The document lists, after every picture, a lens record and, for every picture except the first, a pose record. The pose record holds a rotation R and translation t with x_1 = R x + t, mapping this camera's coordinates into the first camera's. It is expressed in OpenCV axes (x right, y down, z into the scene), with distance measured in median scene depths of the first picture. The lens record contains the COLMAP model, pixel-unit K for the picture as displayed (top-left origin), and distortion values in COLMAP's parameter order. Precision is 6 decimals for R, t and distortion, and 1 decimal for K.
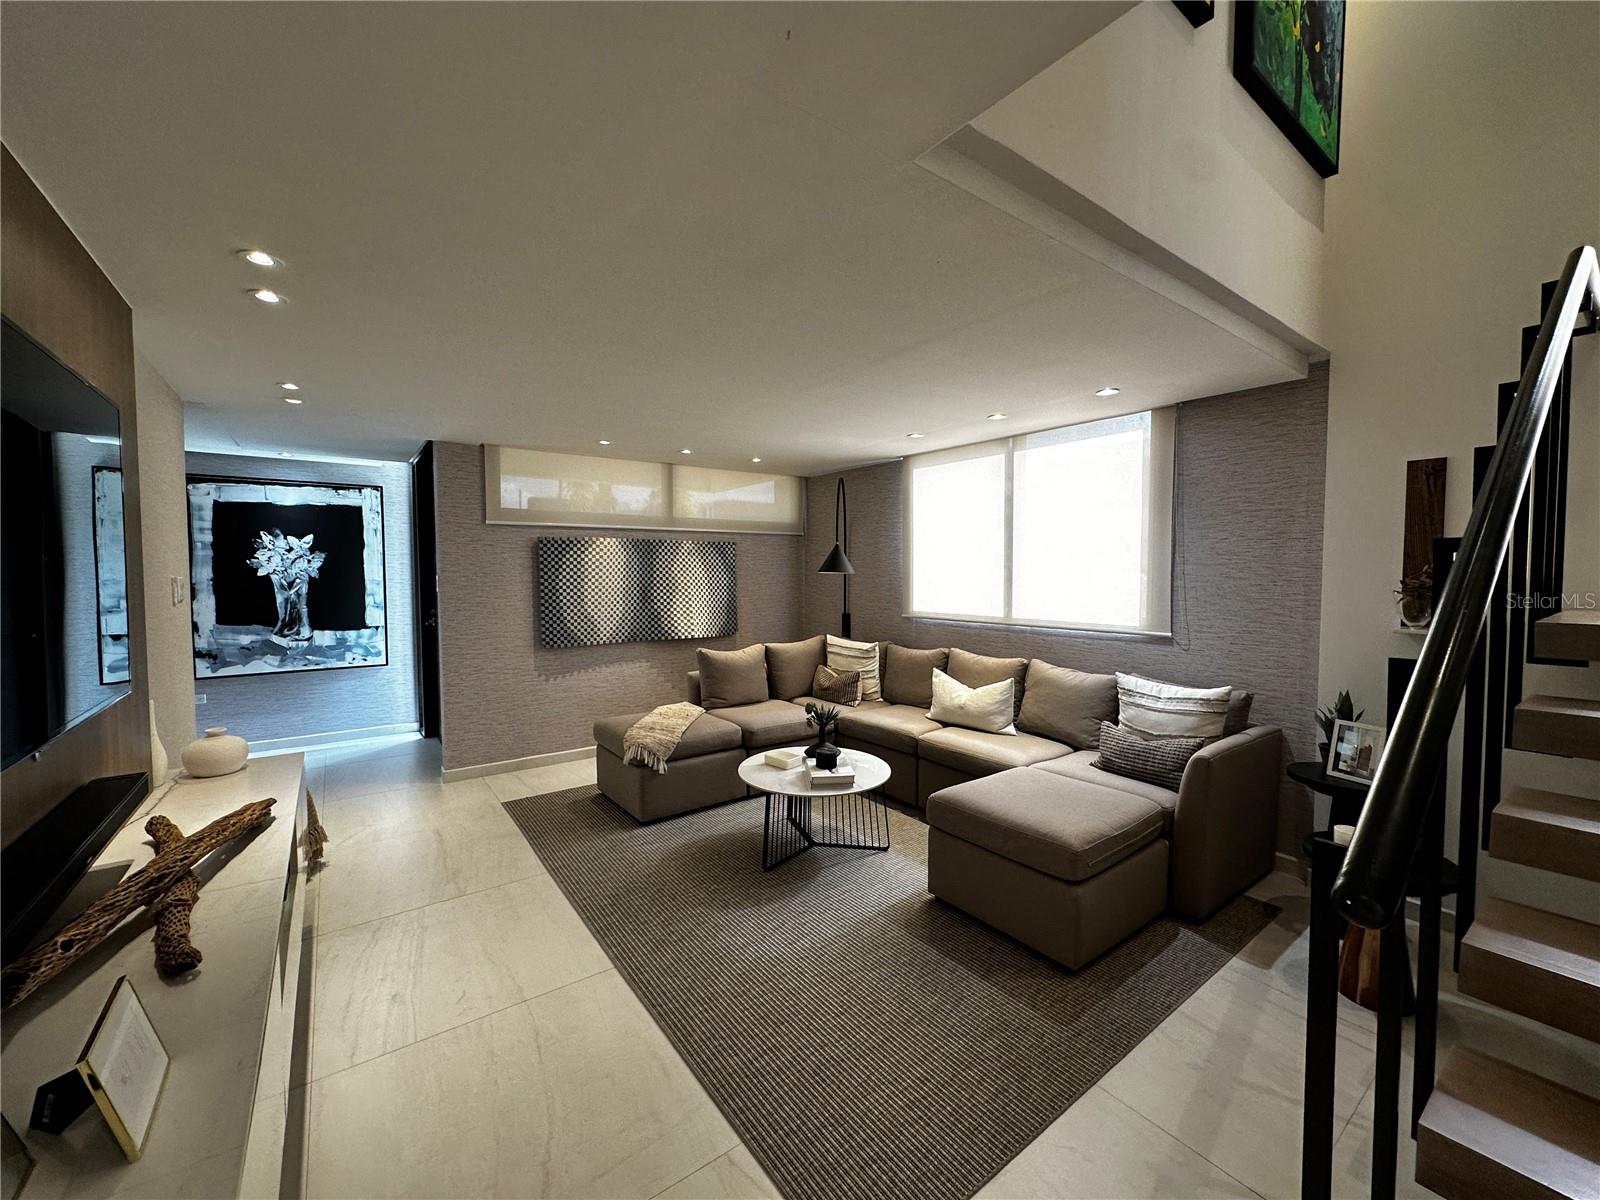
lens RADIAL K [[636.1, 0, 800.5], [0, 636.1, 599.9], [0, 0, 1]] dist [-0.003515, 0.000357]
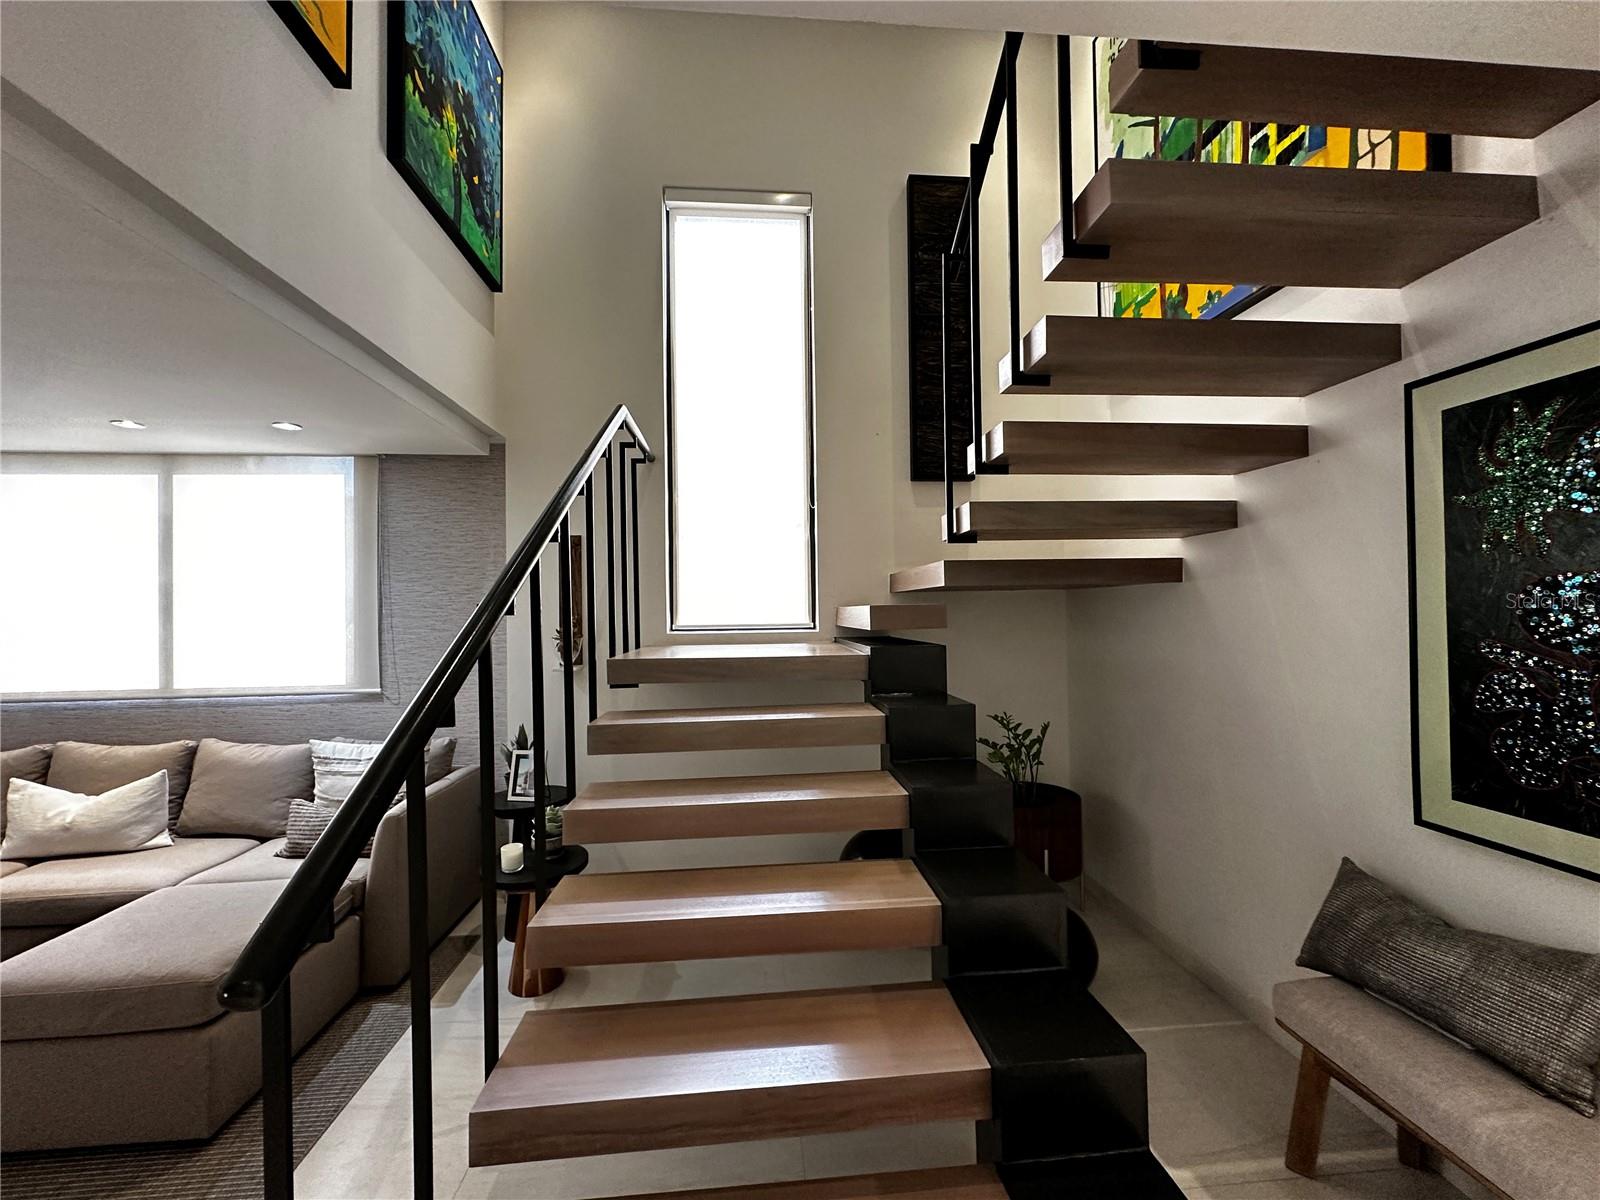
lens RADIAL K [[636.1, 0, 798.9], [0, 636.1, 600.7], [0, 0, 1]] dist [-0.003515, 0.000357]
pose [[0.525763, 0.009234, 0.850581, 0.100331], [0.052904, 0.997650, -0.043532, -0.005920], [-0.848985, 0.067887, 0.524039, -0.056500]]
